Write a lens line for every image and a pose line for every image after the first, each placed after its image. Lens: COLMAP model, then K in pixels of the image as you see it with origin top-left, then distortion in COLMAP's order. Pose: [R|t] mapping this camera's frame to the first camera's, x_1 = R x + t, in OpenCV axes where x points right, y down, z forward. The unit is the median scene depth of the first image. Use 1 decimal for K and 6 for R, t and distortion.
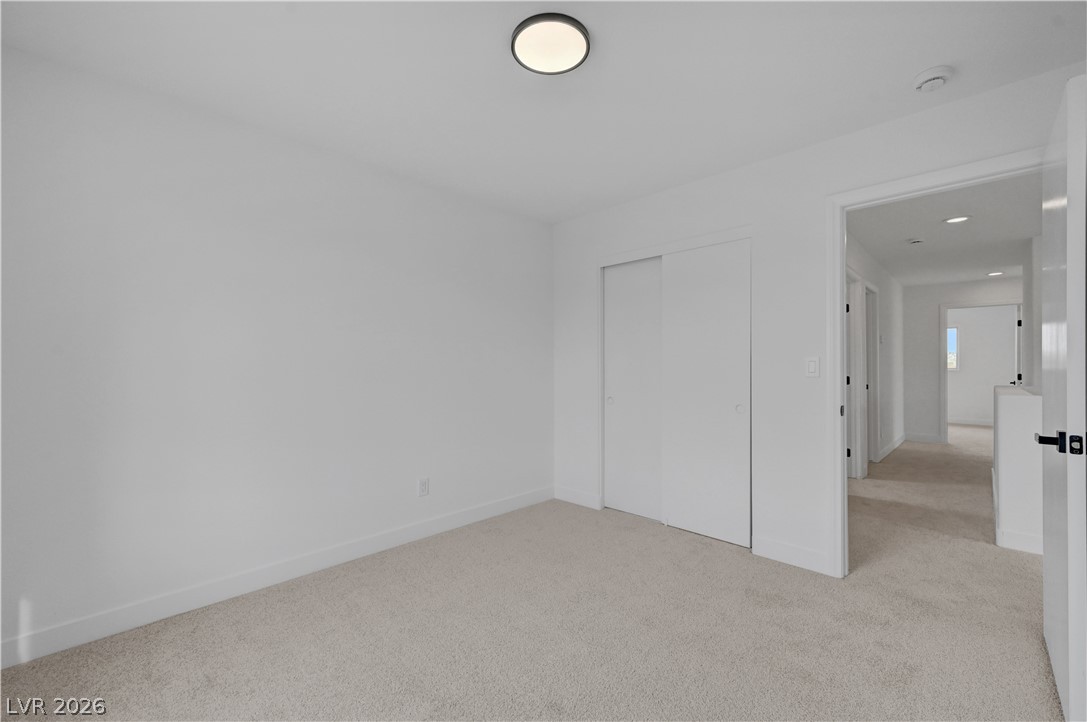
lens RADIAL K [[430.4, 0, 544.7], [0, 430.4, 362.2], [0, 0, 1]] dist [0.000781, 0.000632]
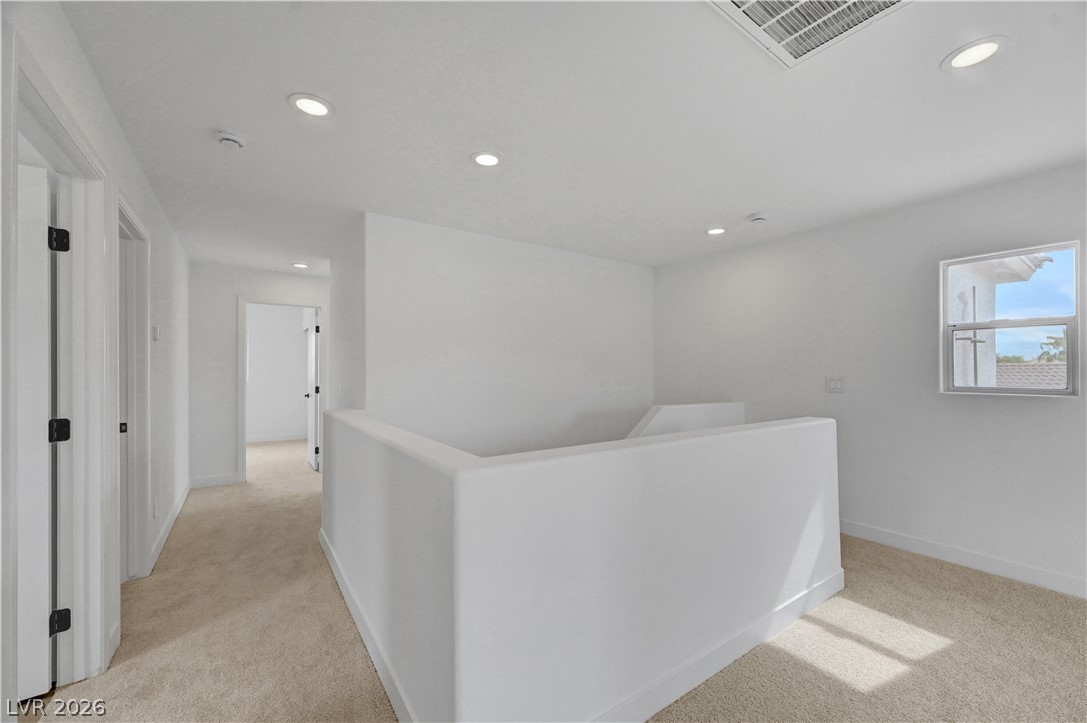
lens RADIAL K [[434.3, 0, 546.0], [0, 434.3, 365.6], [0, 0, 1]] dist [0.000344, 0.000005]
pose [[0.169252, 0.005984, 0.985555, 0.307293], [-0.003191, 0.999980, -0.005524, -0.011479], [-0.985568, -0.002210, 0.169267, 0.398134]]
